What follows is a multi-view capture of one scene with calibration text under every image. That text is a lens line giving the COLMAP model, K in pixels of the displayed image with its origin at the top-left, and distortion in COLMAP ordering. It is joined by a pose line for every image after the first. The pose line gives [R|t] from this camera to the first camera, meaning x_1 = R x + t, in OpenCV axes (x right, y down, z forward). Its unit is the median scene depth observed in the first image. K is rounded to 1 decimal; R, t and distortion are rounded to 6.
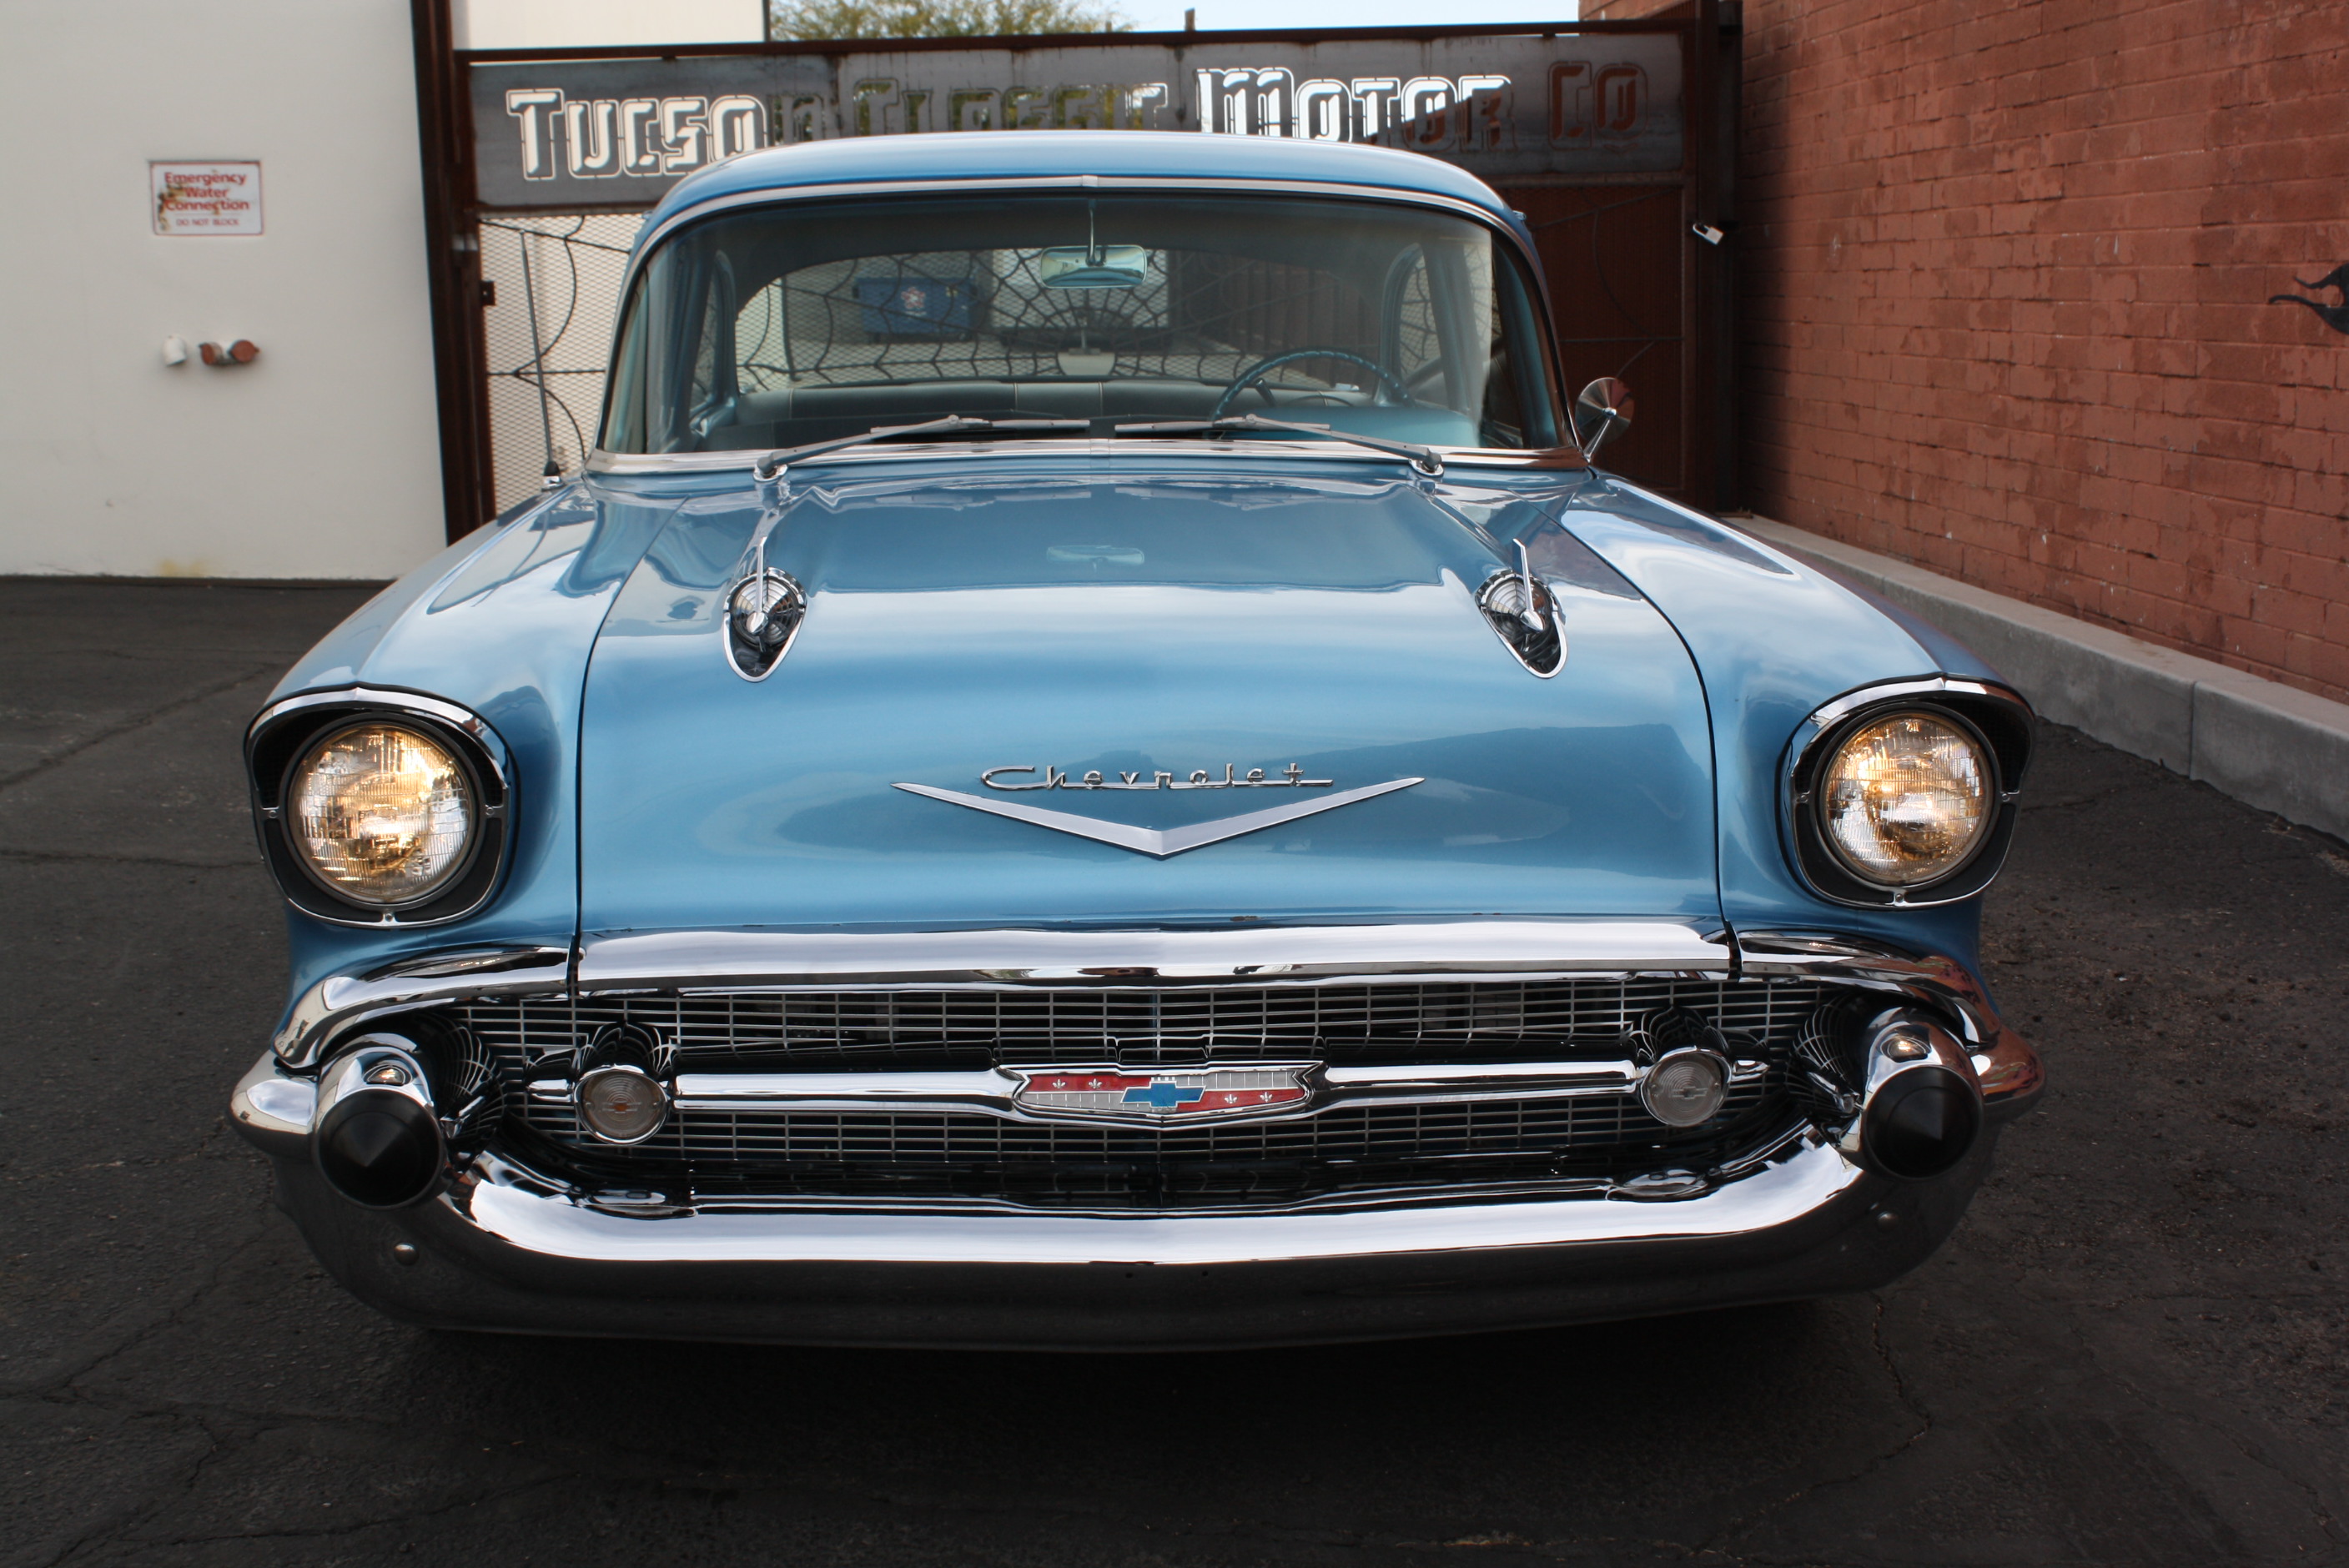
lens RADIAL K [[2760.7, 0, 1167.3], [0, 2760.7, 789.6], [0, 0, 1]] dist [-0.114248, 0.137741]
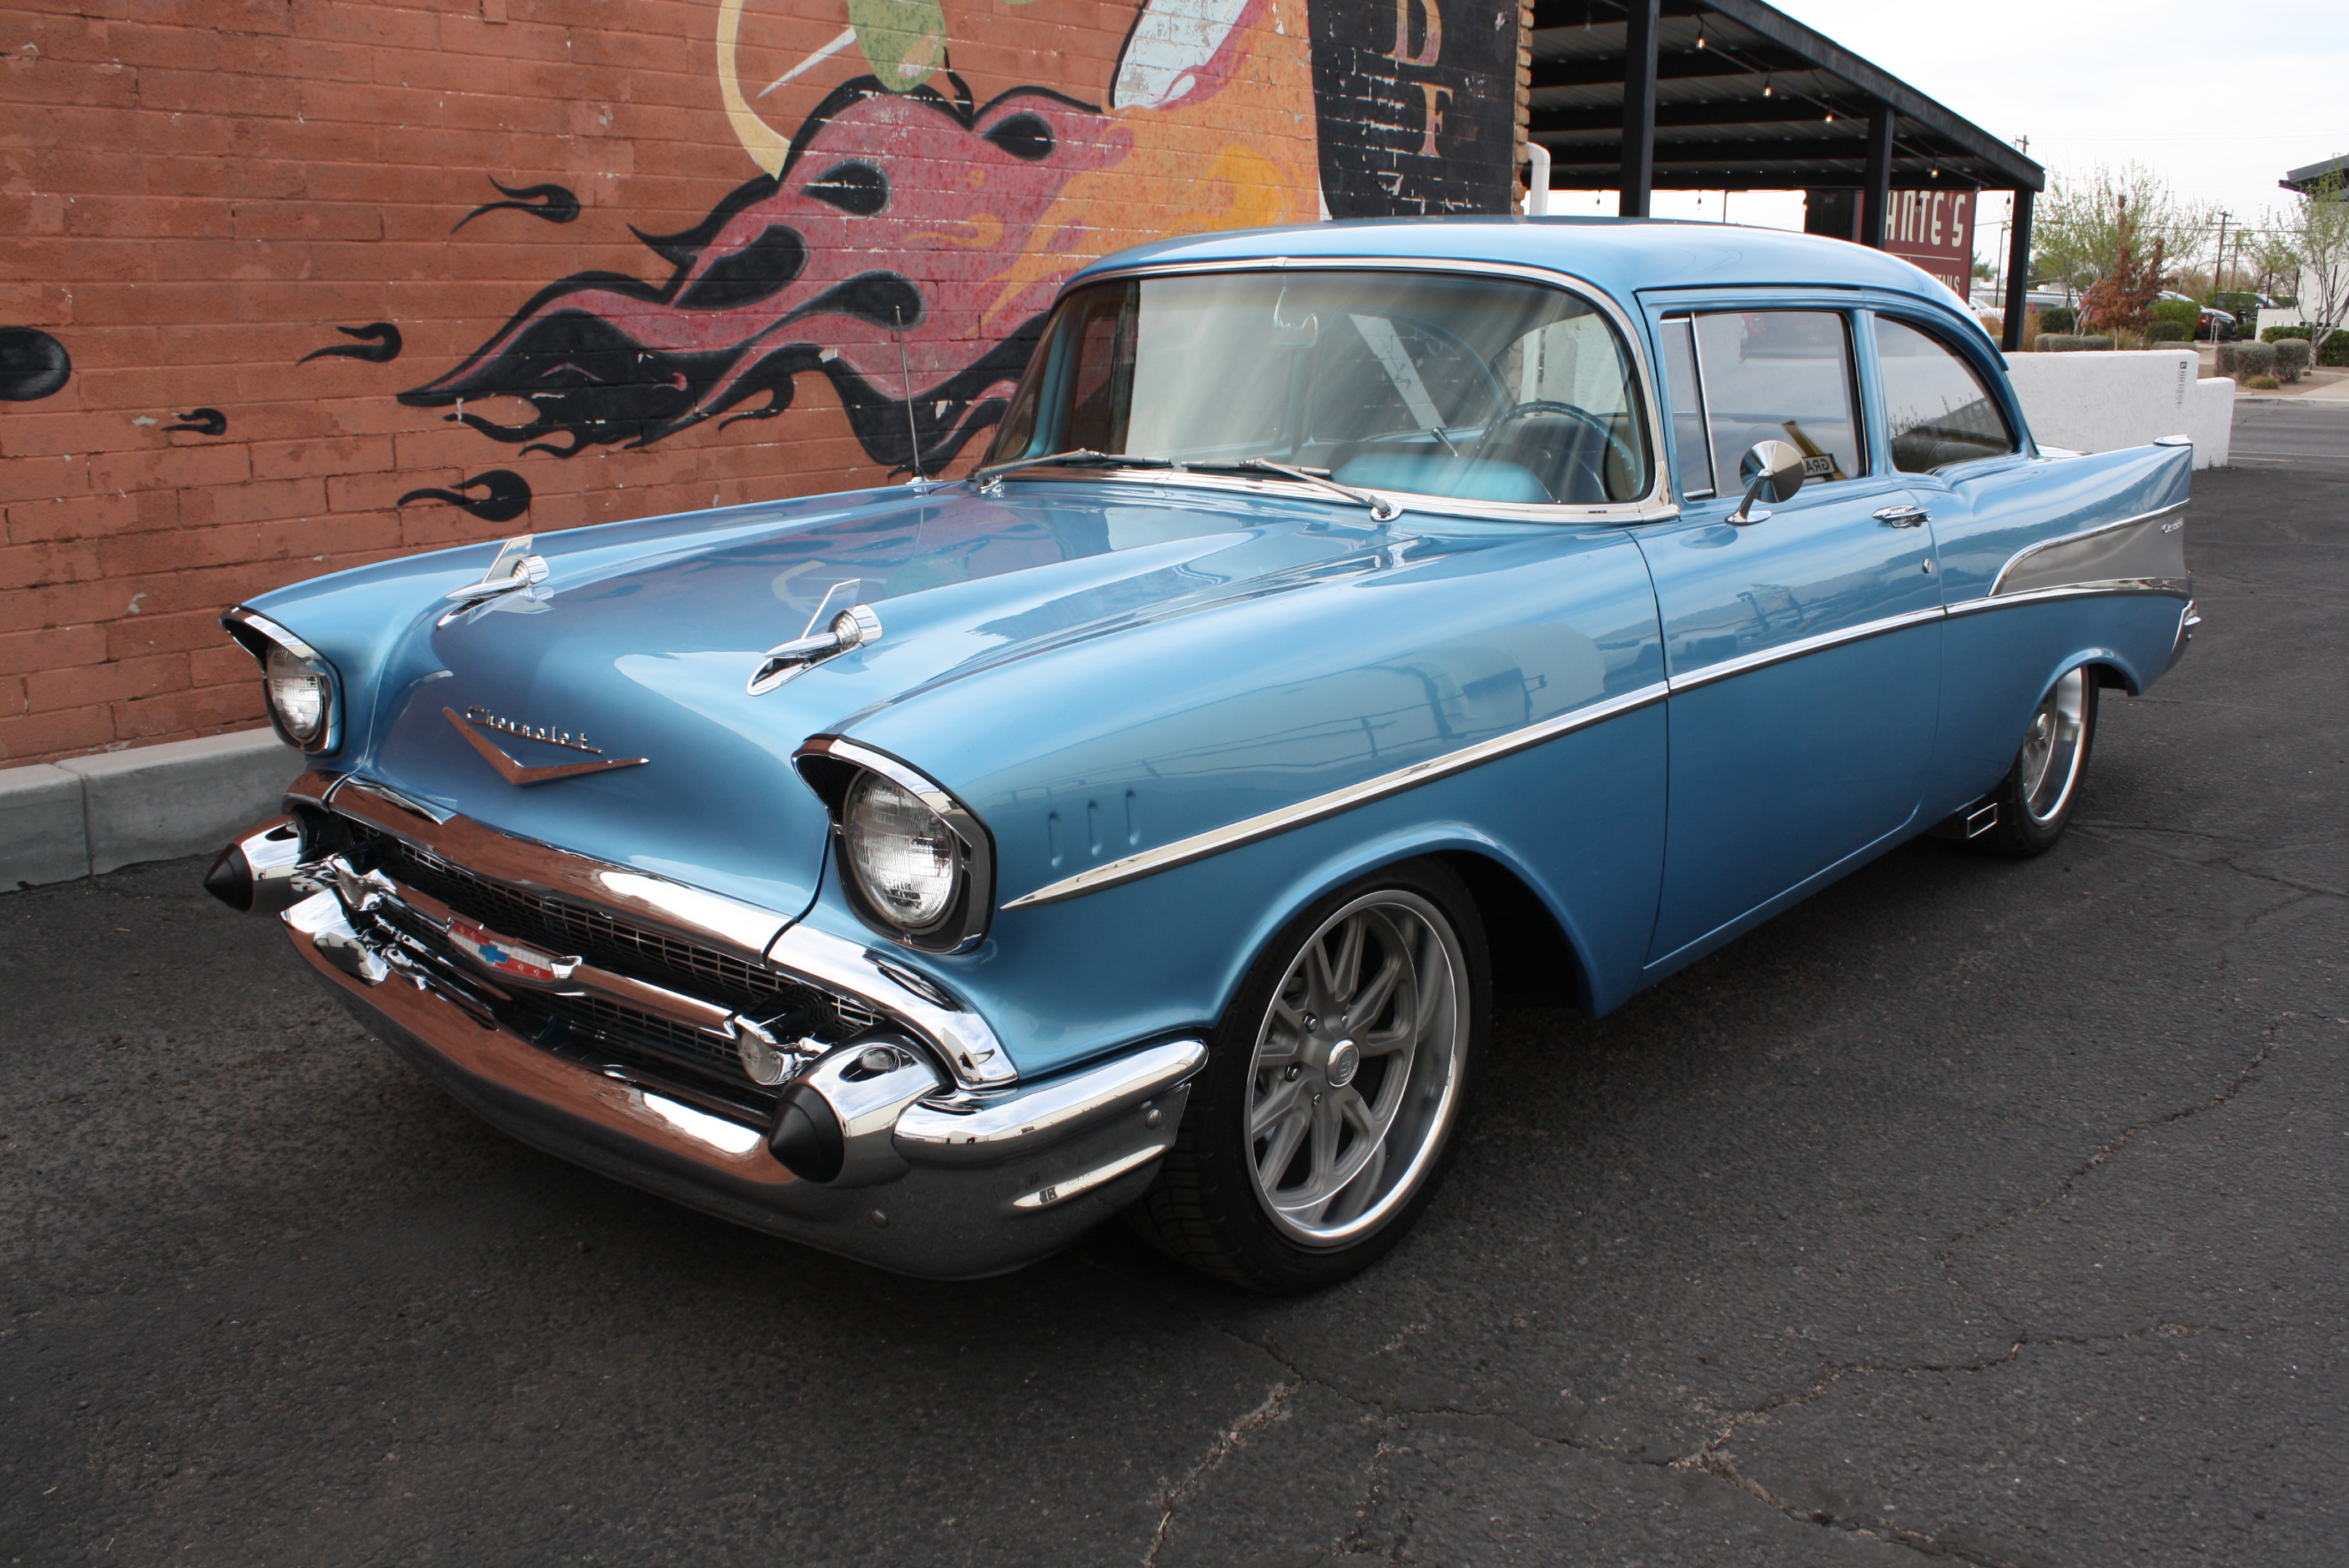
lens RADIAL K [[1974.7, 0, 1205.7], [0, 1974.7, 763.4], [0, 0, 1]] dist [-0.165568, 0.134160]
pose [[-0.737732, -0.150544, 0.658095, -0.283560], [0.120251, 0.929926, 0.347530, -0.187119], [-0.664298, 0.335520, -0.667933, 0.983930]]
